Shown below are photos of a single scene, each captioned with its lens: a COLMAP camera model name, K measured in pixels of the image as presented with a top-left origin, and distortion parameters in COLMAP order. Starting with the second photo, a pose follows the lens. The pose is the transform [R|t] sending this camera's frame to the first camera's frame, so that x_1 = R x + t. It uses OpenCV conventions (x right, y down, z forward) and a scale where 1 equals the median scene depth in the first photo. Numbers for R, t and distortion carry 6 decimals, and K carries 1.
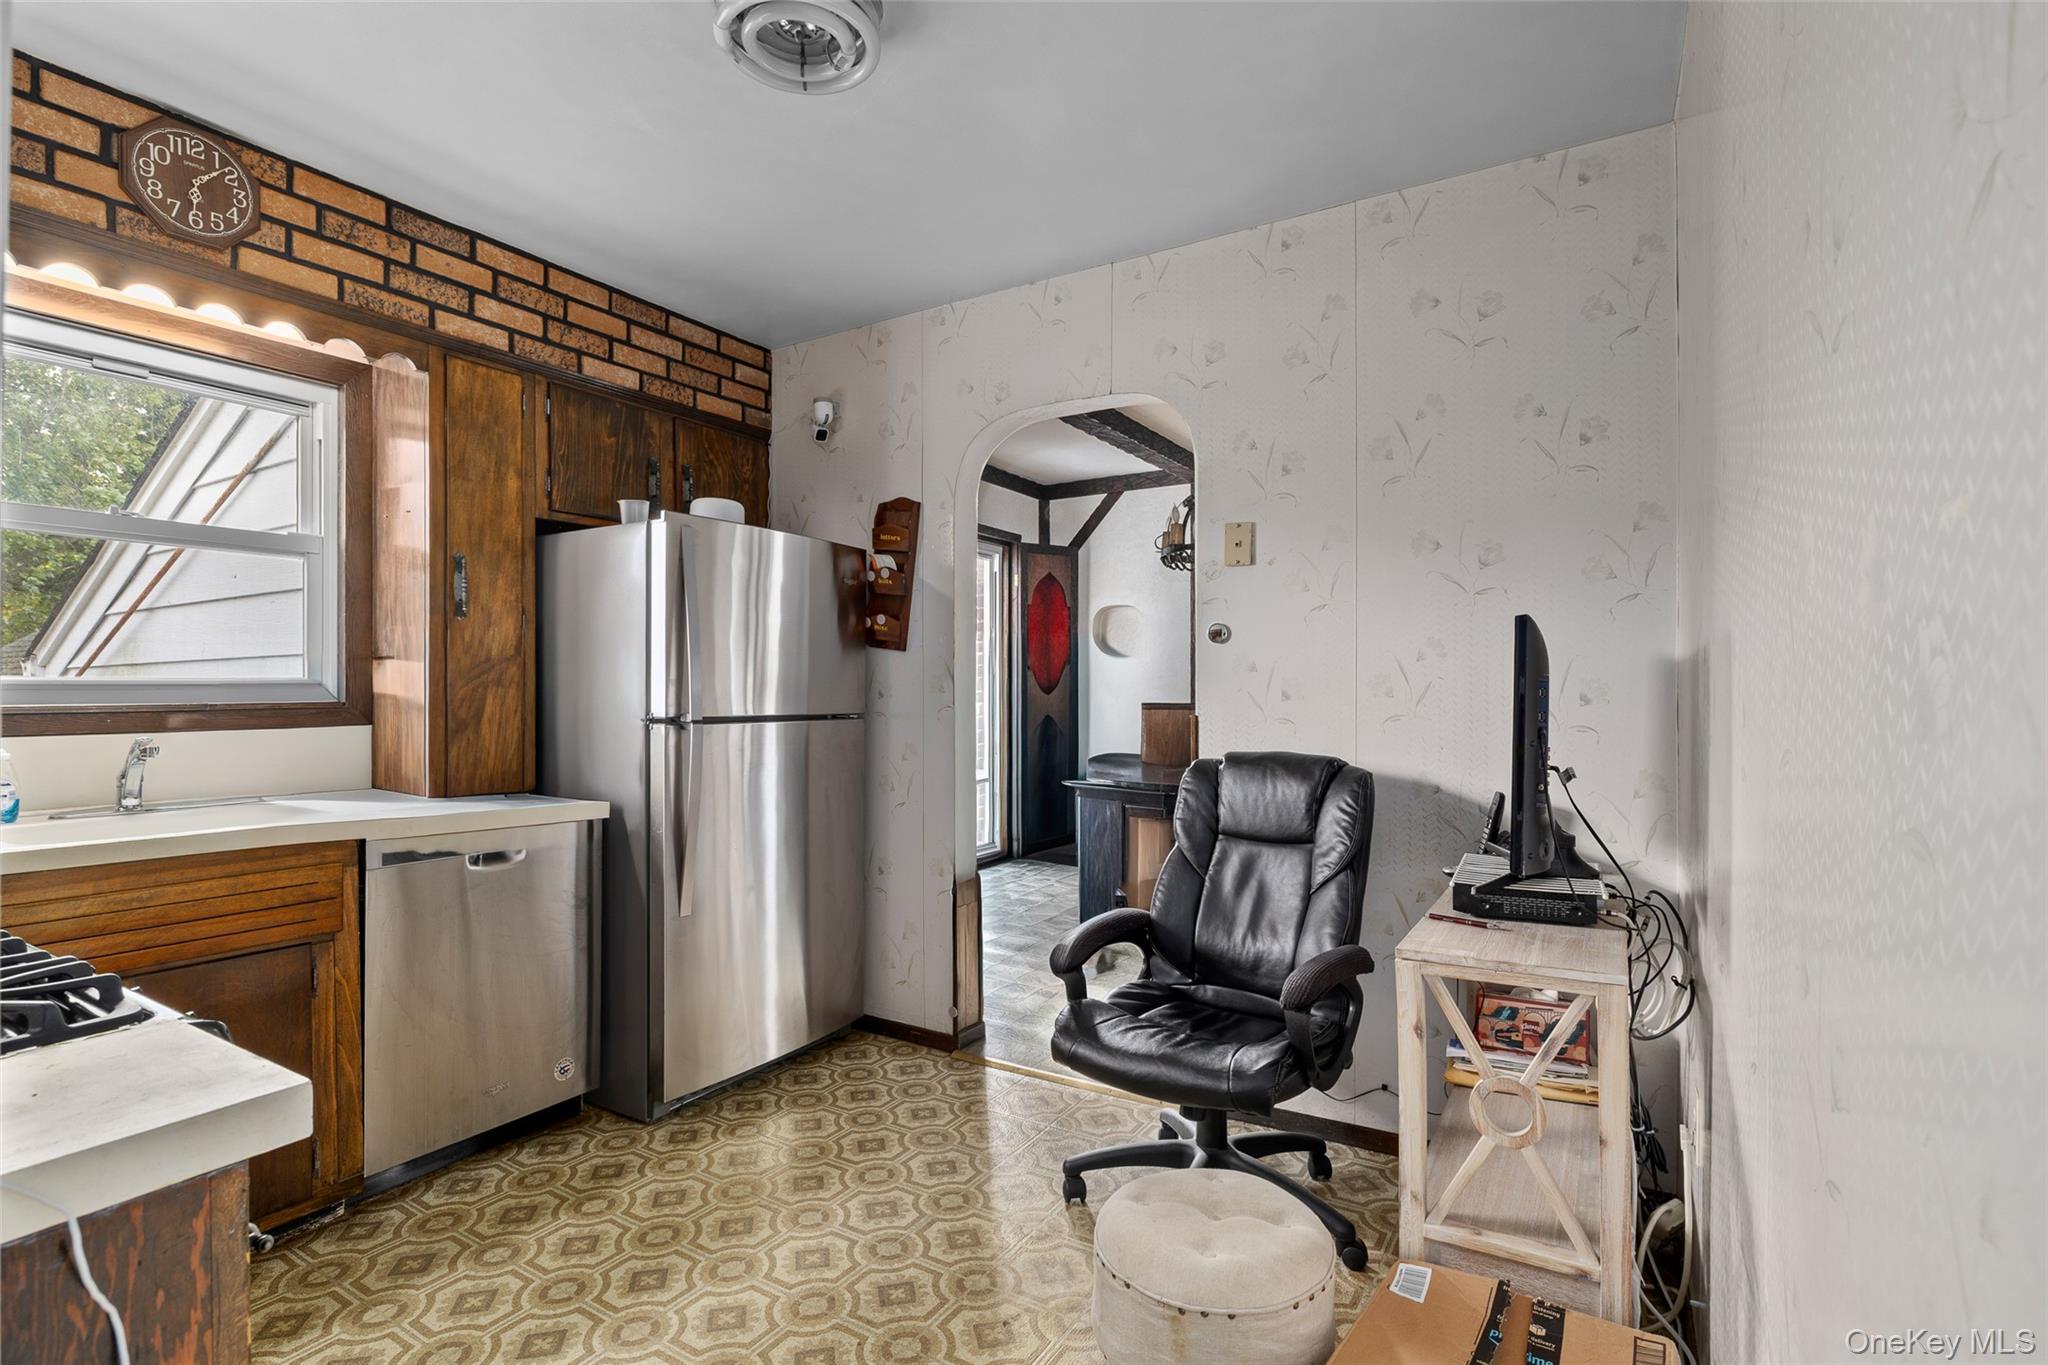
lens RADIAL K [[982.6, 0, 1024.8], [0, 982.6, 689.5], [0, 0, 1]] dist [-0.003374, -0.000734]
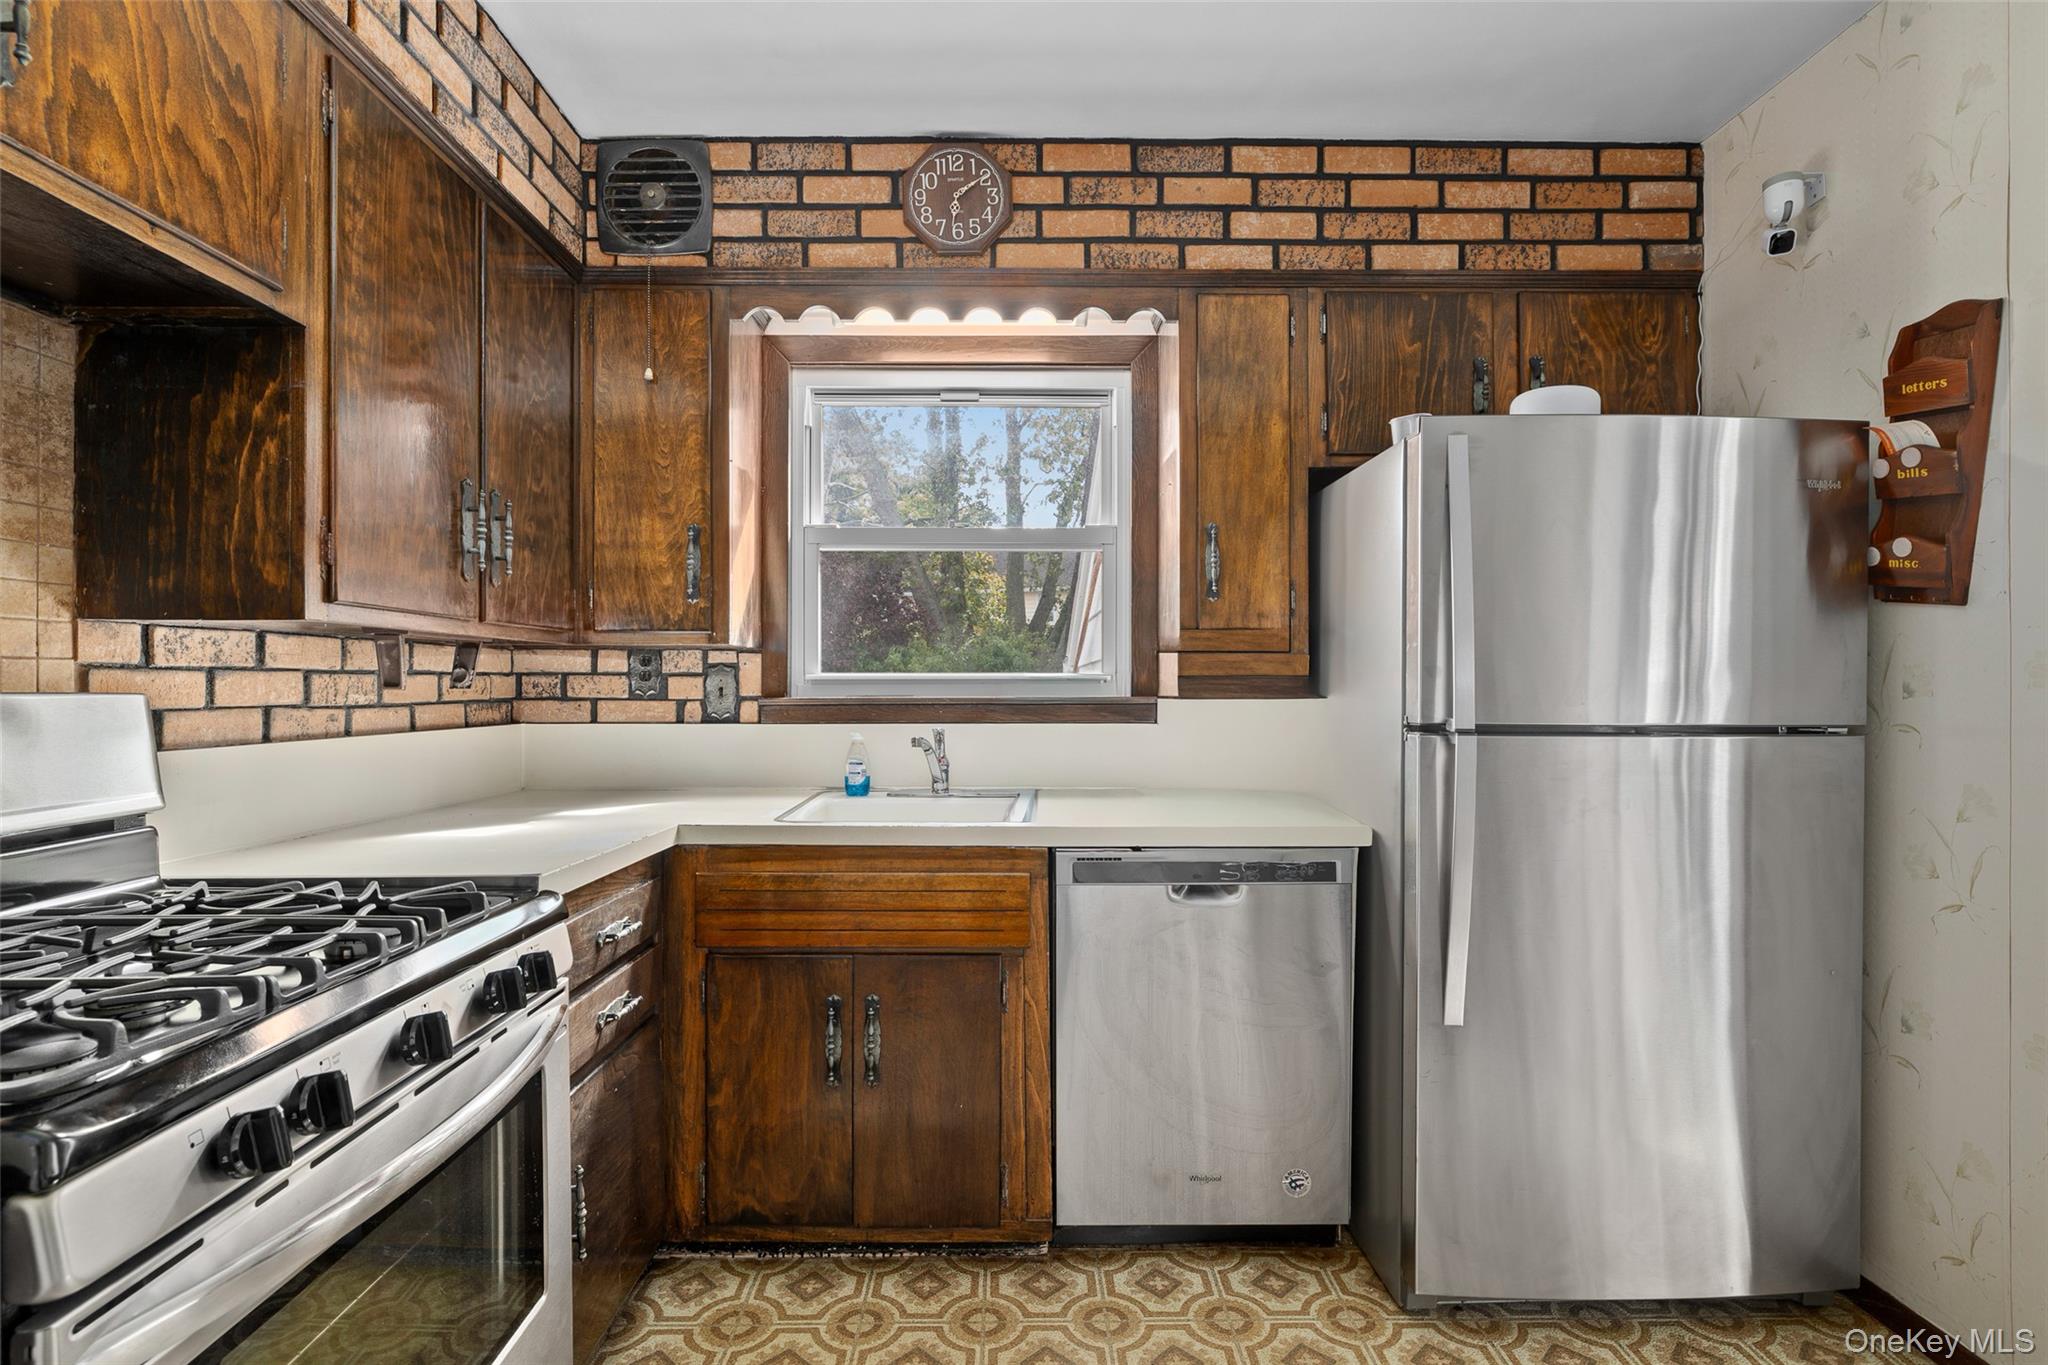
lens RADIAL K [[982.6, 0, 1013.8], [0, 982.6, 686.6], [0, 0, 1]] dist [-0.003374, -0.000734]
pose [[0.529093, 0.001463, -0.848563, 0.054647], [0.001691, 0.999995, 0.002778, 0.000570], [0.848562, -0.002905, 0.529087, 0.386419]]
